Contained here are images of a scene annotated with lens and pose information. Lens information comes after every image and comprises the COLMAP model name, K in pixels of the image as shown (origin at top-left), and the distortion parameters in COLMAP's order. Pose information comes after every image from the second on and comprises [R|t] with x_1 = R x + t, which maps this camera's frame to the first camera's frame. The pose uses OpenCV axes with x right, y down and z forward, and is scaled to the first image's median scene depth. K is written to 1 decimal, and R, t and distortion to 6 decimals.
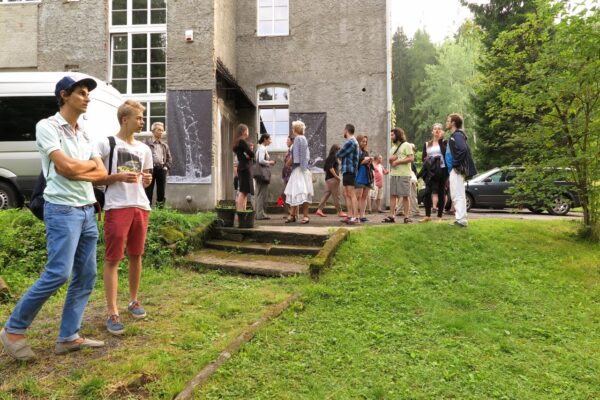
lens RADIAL K [[414.0, 0, 299.9], [0, 414.0, 200.4], [0, 0, 1]] dist [-0.002430, -0.000729]
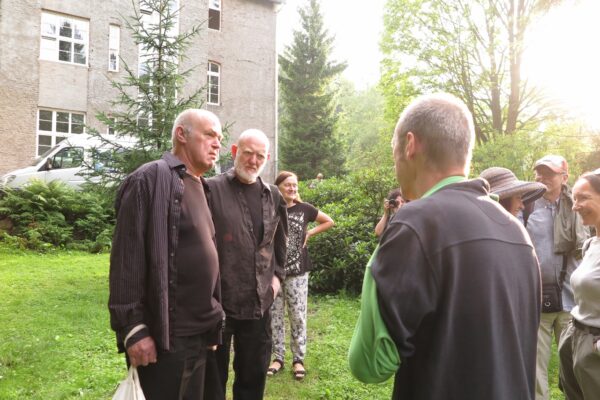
lens RADIAL K [[502.1, 0, 300.0], [0, 502.1, 199.8], [0, 0, 1]] dist [0.000955, 0.000267]
pose [[0.804809, 0.038888, 0.592259, -1.050024], [-0.002331, 0.998051, -0.062365, 0.080935], [-0.593529, 0.048811, 0.803331, -0.793086]]
